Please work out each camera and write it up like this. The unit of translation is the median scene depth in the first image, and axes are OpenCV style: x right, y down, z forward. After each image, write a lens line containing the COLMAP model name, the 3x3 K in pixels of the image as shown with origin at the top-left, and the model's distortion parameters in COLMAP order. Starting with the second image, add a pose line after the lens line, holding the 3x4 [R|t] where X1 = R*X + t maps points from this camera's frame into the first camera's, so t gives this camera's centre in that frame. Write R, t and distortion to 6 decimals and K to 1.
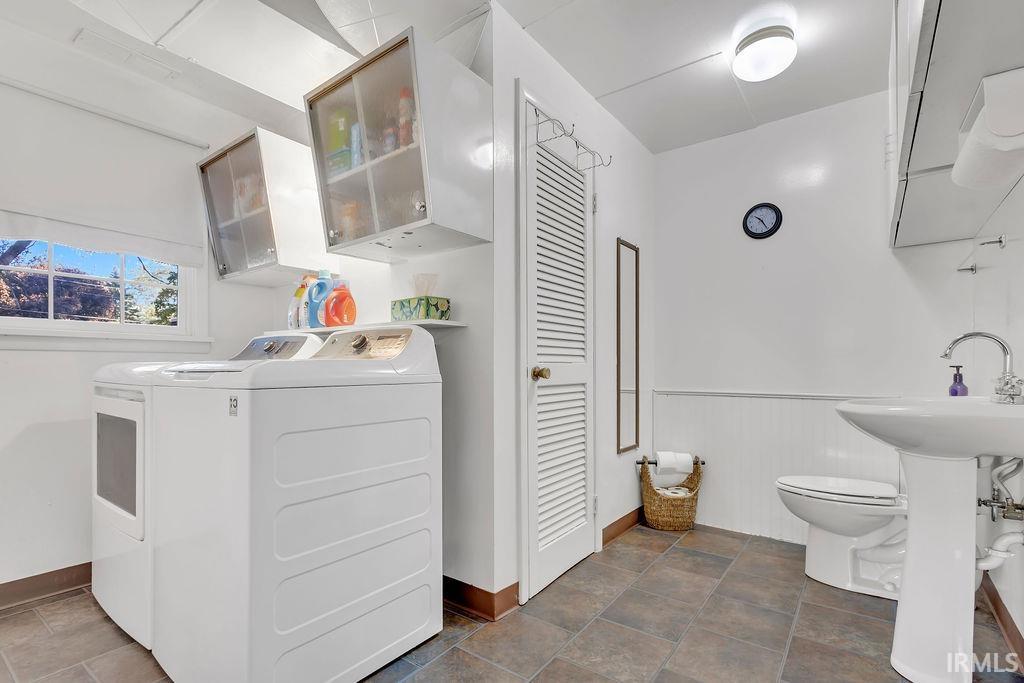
lens RADIAL K [[474.0, 0, 512.2], [0, 474.0, 367.6], [0, 0, 1]] dist [-0.000082, 0.000071]
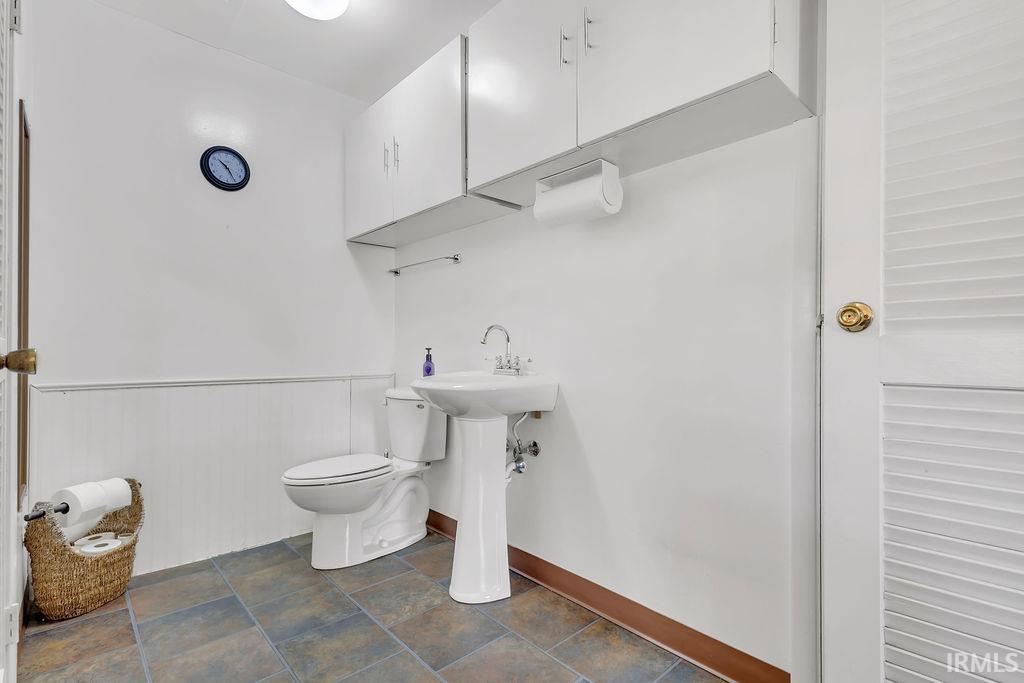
lens RADIAL K [[477.4, 0, 511.8], [0, 477.4, 353.8], [0, 0, 1]] dist [0.001282, -0.000031]
pose [[0.178036, -0.001252, 0.984023, -0.199526], [-0.006723, 0.999974, 0.002489, 0.004596], [-0.984001, -0.007059, 0.178023, 0.376683]]
